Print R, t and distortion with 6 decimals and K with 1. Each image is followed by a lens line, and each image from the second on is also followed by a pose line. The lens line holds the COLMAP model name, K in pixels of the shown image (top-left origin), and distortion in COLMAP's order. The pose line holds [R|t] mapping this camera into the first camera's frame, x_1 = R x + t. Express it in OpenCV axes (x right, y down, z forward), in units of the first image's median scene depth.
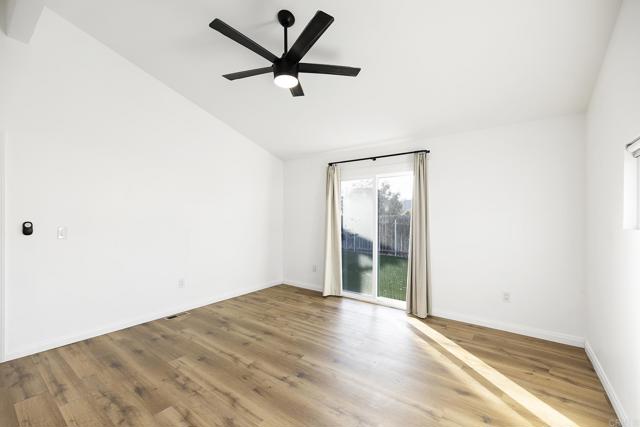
lens RADIAL K [[270.6, 0, 319.2], [0, 270.6, 215.6], [0, 0, 1]] dist [0.002562, -0.000209]
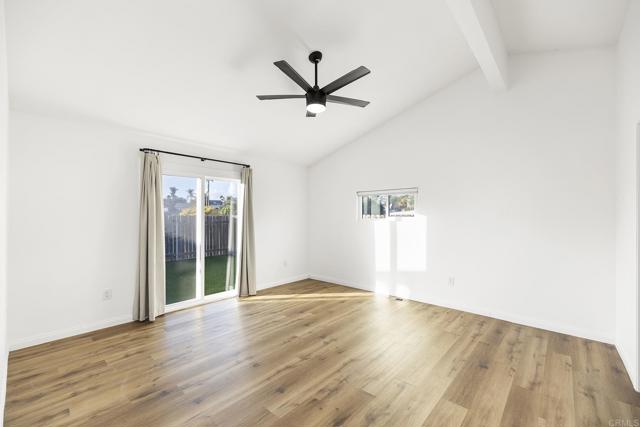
lens RADIAL K [[270.6, 0, 316.5], [0, 270.6, 213.8], [0, 0, 1]] dist [0.002562, -0.000209]
pose [[0.090675, 0.006428, 0.995860, -1.212334], [-0.002048, 0.999978, -0.006268, -0.006548], [-0.995878, -0.001471, 0.090686, 0.789361]]
